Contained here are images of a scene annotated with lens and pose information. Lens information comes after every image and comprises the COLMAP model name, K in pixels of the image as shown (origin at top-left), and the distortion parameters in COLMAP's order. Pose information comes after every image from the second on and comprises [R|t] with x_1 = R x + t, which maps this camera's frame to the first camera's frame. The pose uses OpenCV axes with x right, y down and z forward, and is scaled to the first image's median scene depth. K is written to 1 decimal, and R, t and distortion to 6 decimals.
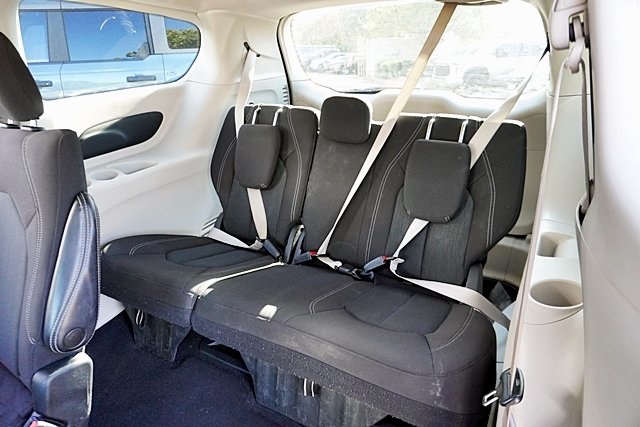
lens RADIAL K [[425.9, 0, 319.6], [0, 425.9, 211.2], [0, 0, 1]] dist [-0.045972, 0.023273]
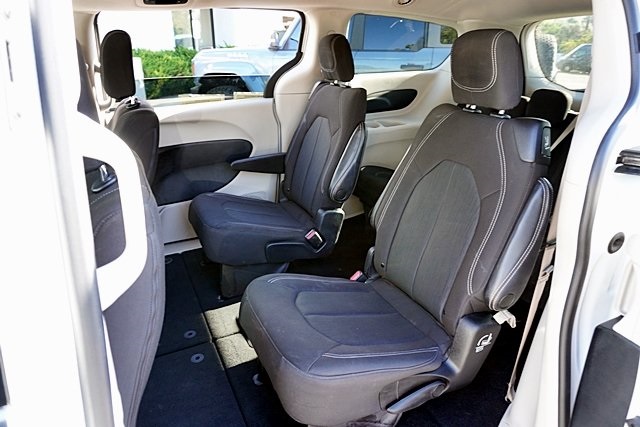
lens RADIAL K [[425.9, 0, 320.8], [0, 425.9, 213.4], [0, 0, 1]] dist [-0.045972, 0.023273]
pose [[0.827846, 0.235281, -0.509228, 0.204225], [-0.225348, 0.970805, 0.082201, 0.140101], [0.513701, 0.046703, 0.856697, -0.415175]]
